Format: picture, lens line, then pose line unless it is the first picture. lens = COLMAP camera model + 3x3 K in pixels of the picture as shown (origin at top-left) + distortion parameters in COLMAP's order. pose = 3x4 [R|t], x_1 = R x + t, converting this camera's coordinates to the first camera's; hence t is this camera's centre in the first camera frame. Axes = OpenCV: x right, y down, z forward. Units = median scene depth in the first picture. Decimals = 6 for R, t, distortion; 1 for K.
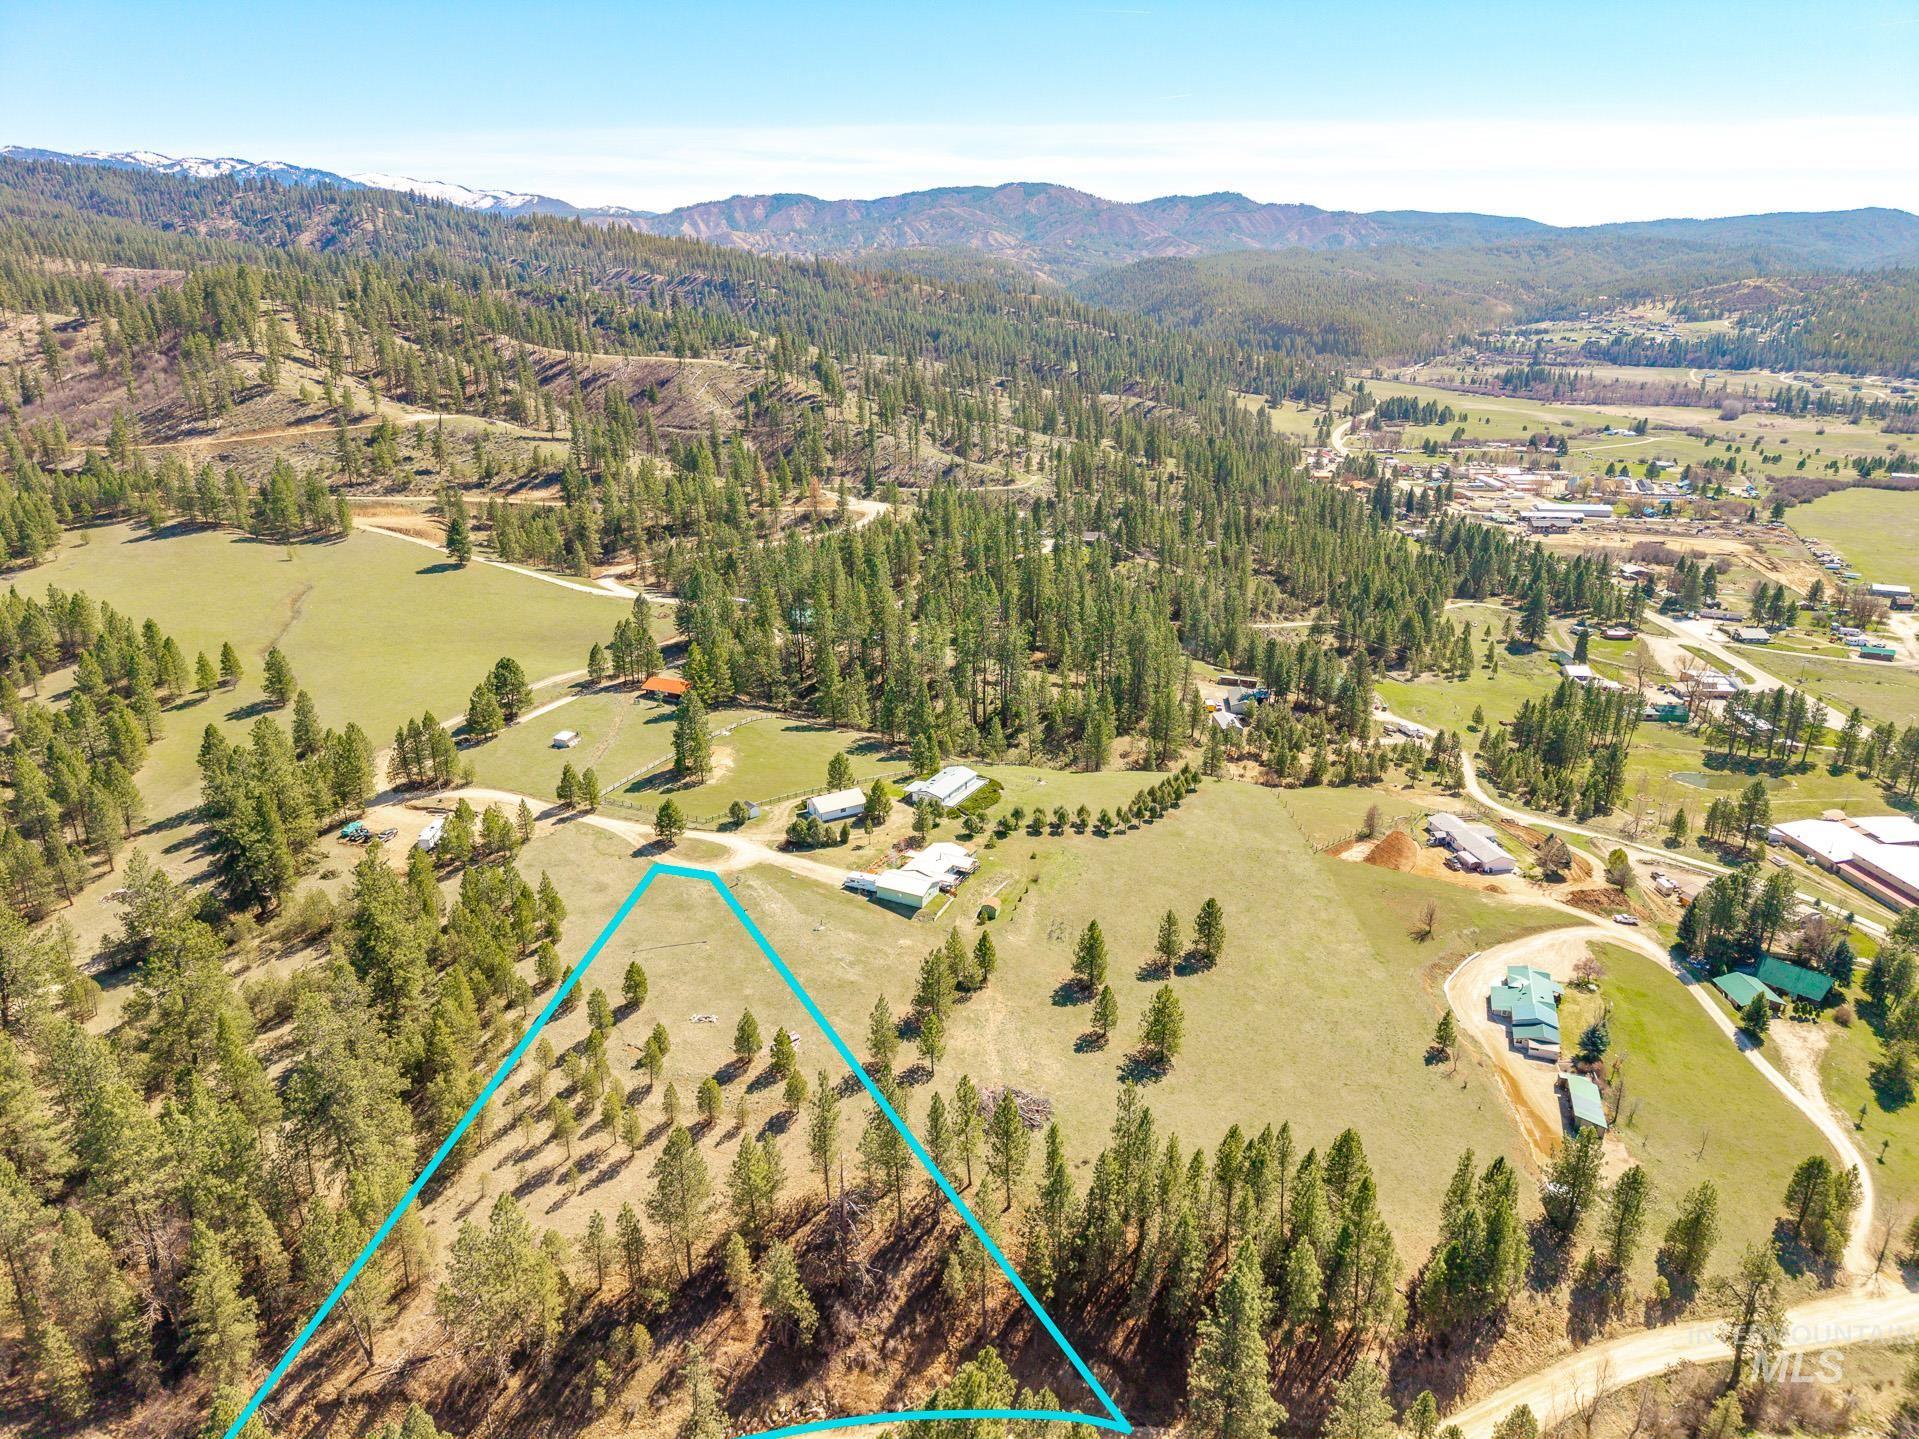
lens RADIAL K [[1286.0, 0, 960.3], [0, 1286.0, 722.9], [0, 0, 1]] dist [0.023972, -0.024483]
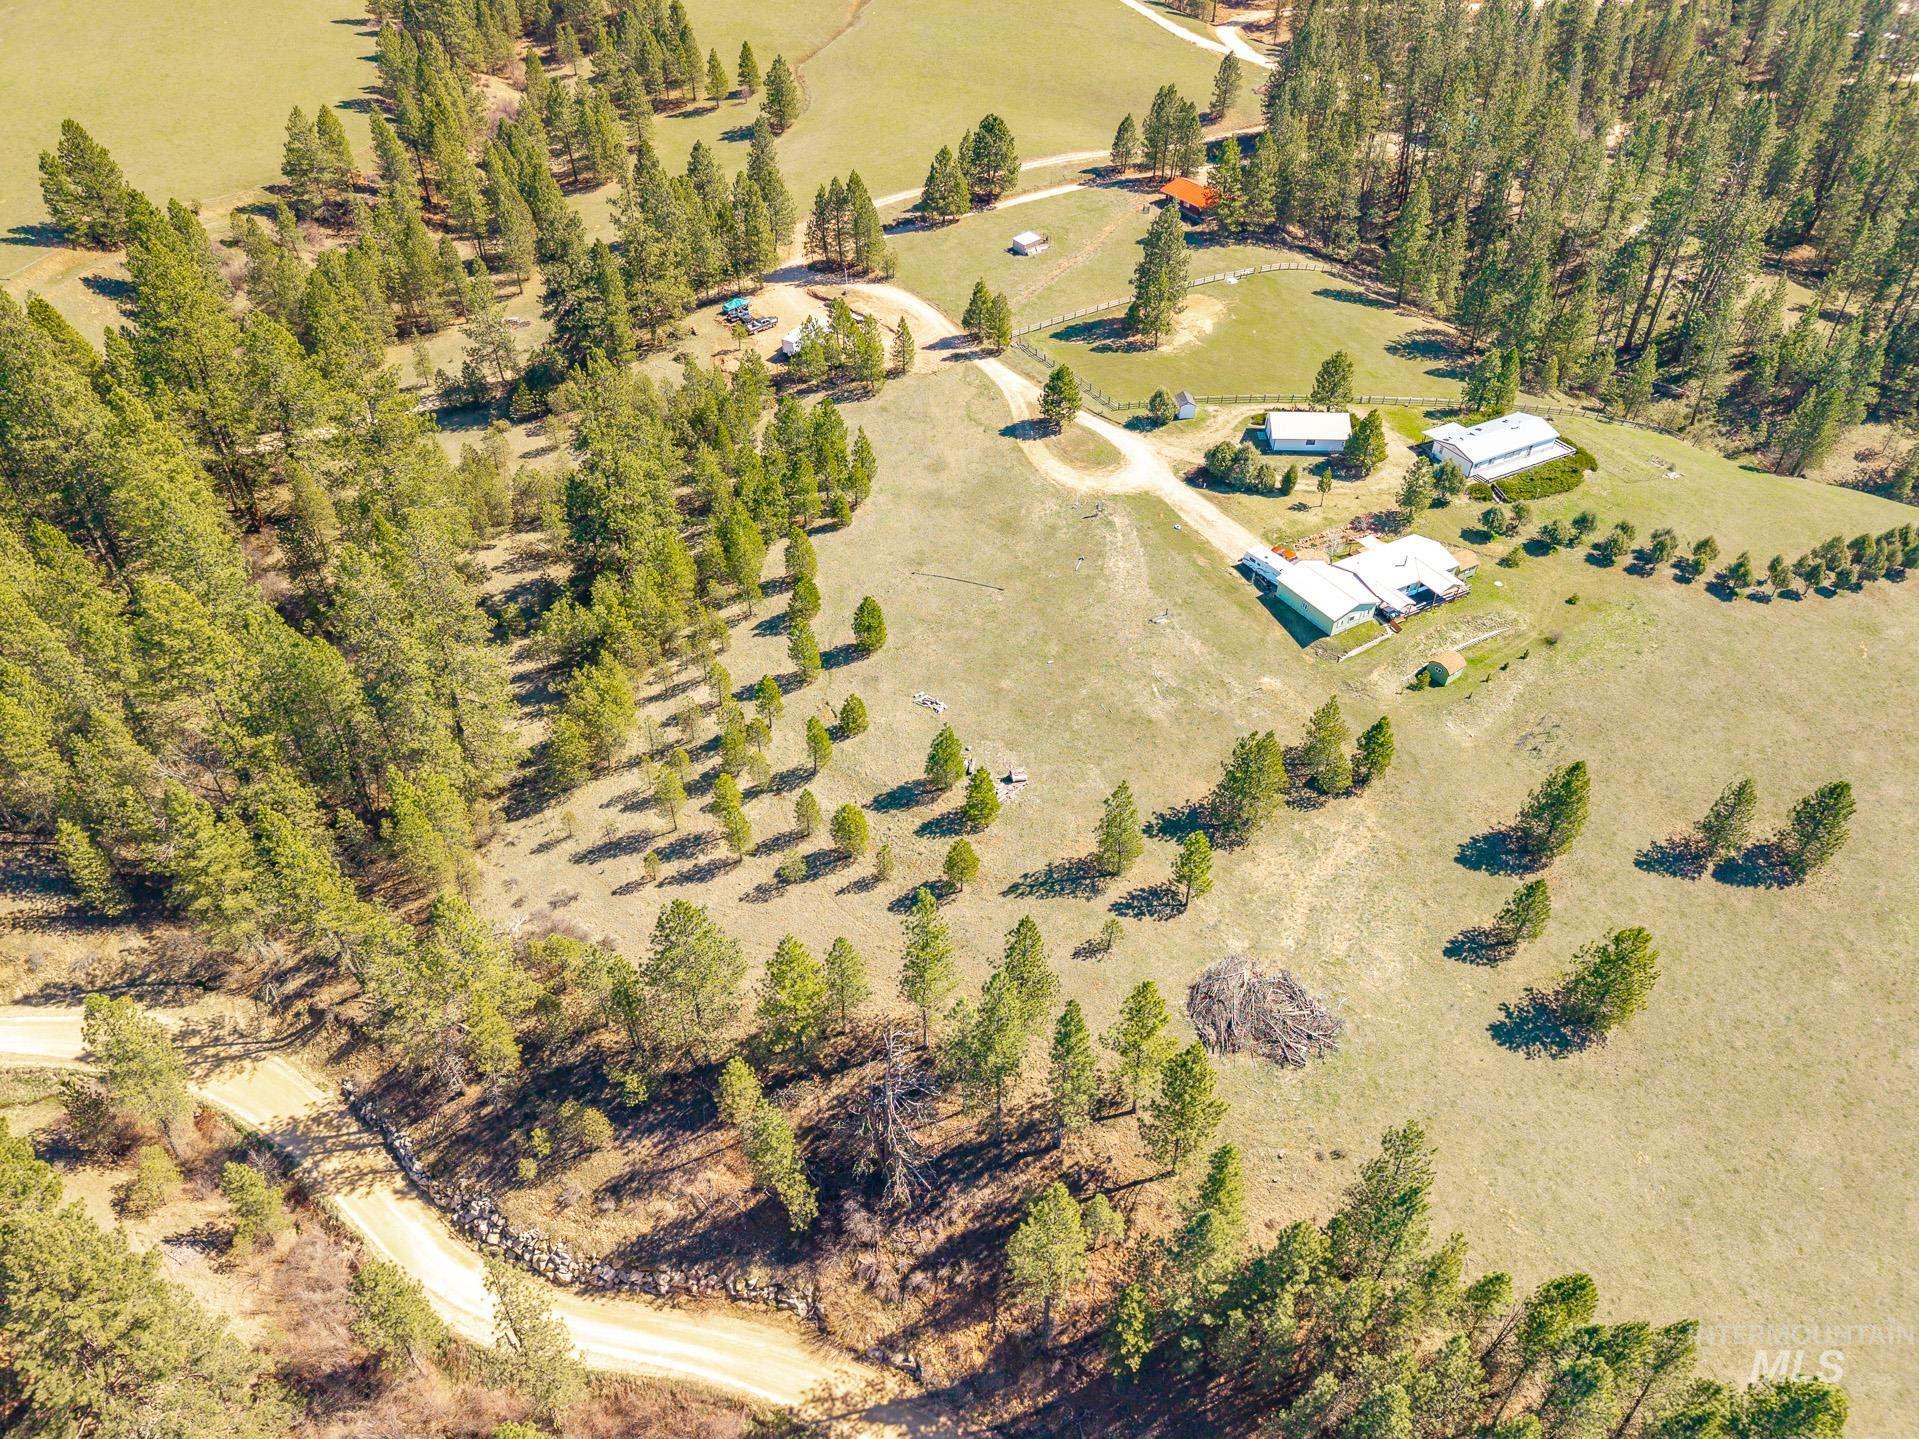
lens RADIAL K [[1286.0, 0, 960.3], [0, 1286.0, 722.9], [0, 0, 1]] dist [0.023972, -0.024483]
pose [[0.839727, 0.359276, -0.407160, 0.079979], [-0.186418, 0.894990, 0.405266, -0.038600], [0.510007, -0.264411, 0.818523, 0.300943]]
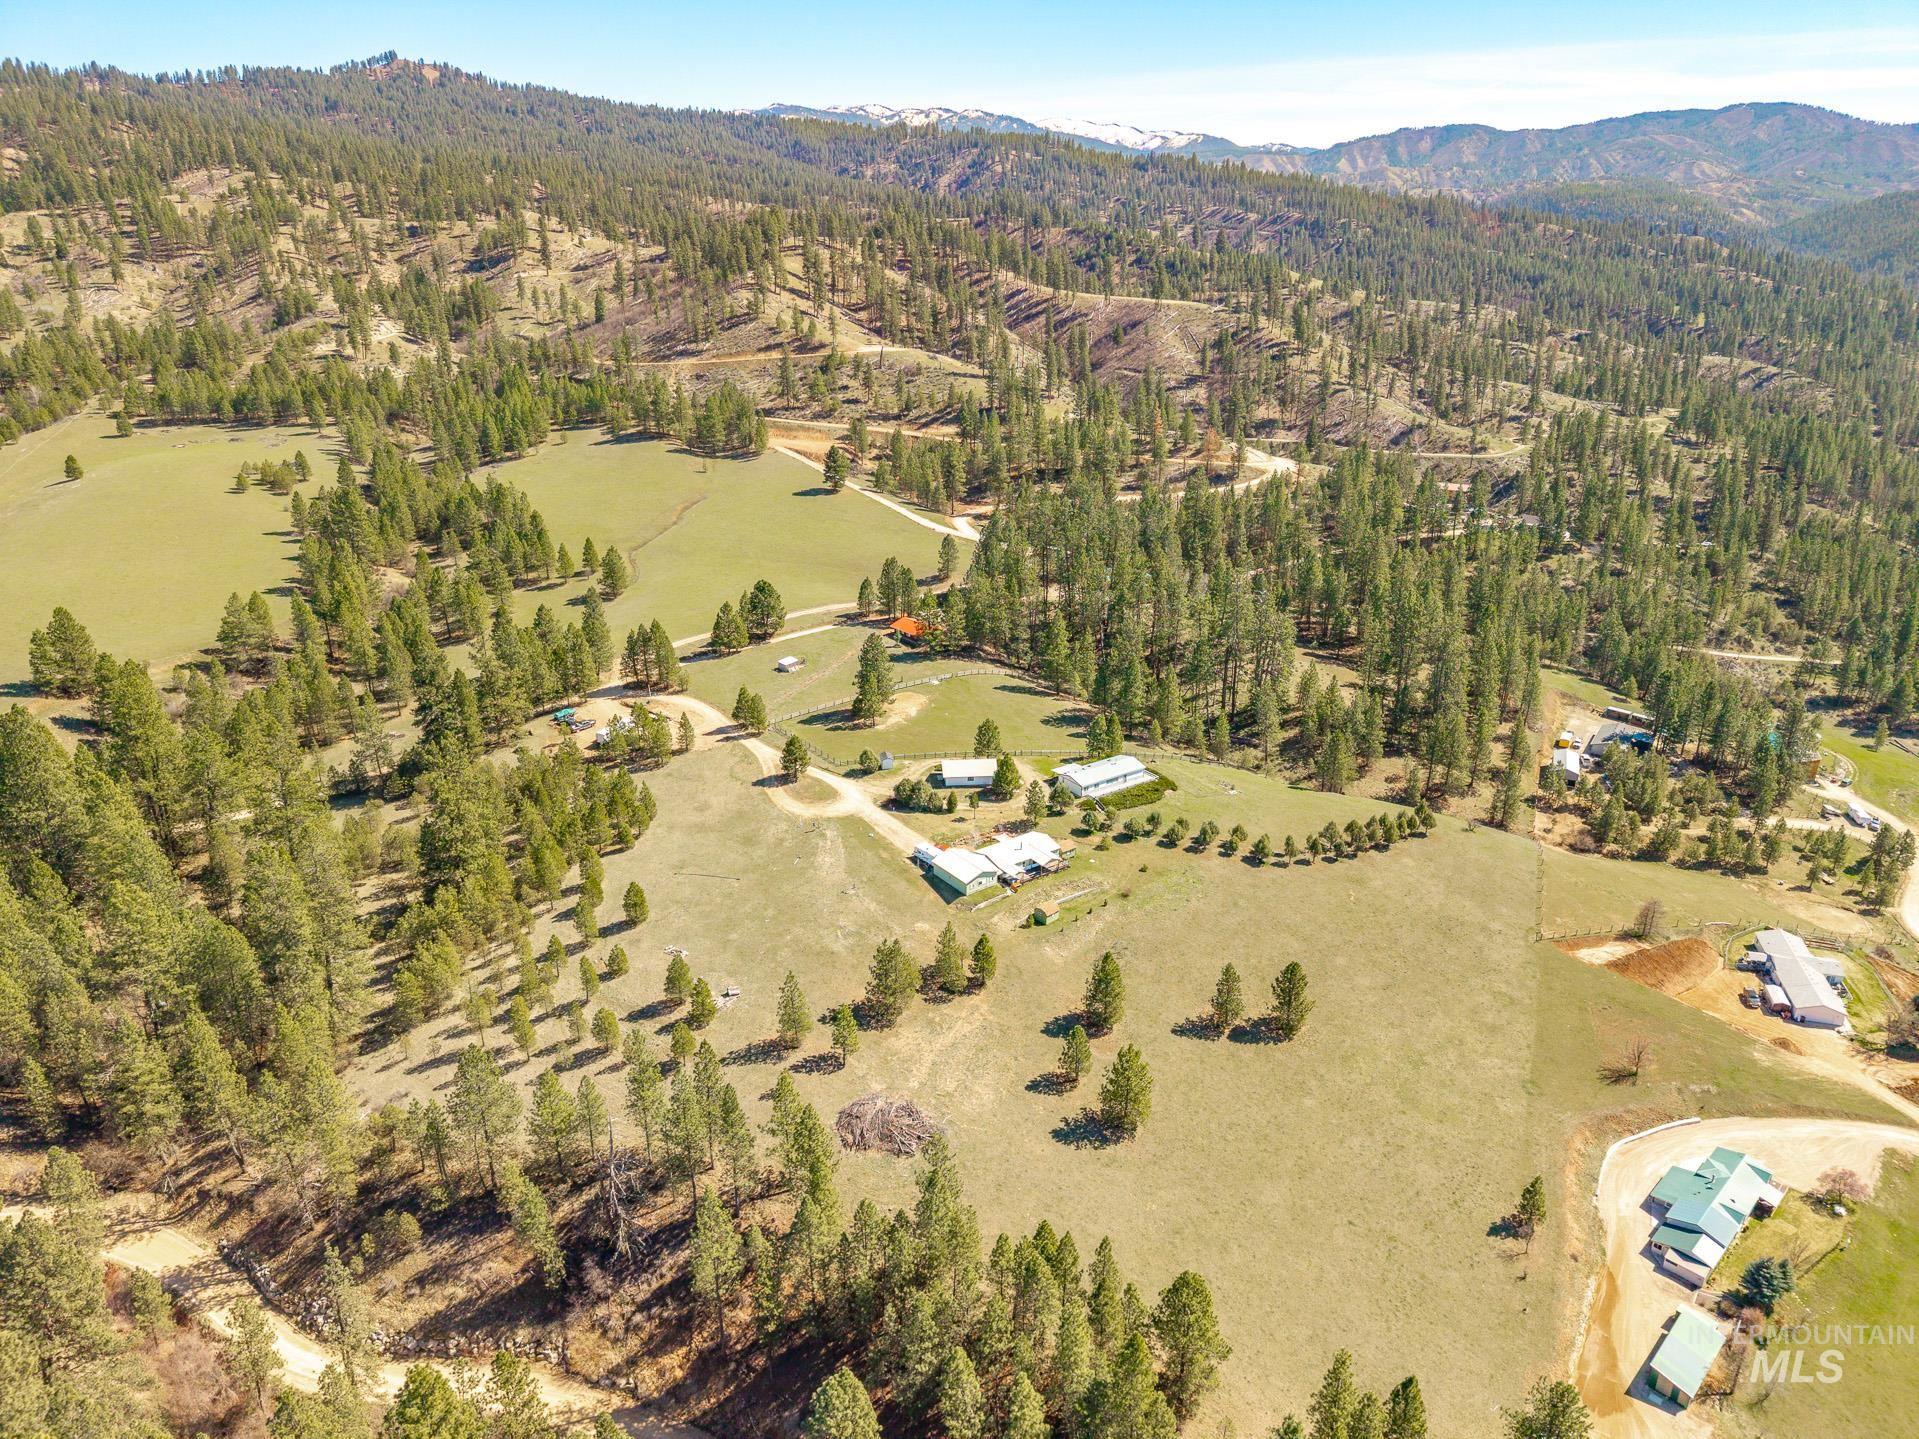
lens RADIAL K [[1286.0, 0, 960.3], [0, 1286.0, 722.9], [0, 0, 1]] dist [0.023972, -0.024483]
pose [[0.891687, 0.165981, -0.421123, 0.287366], [-0.148400, 0.986121, 0.074445, -0.041777], [0.427635, -0.003887, 0.903943, 0.126913]]
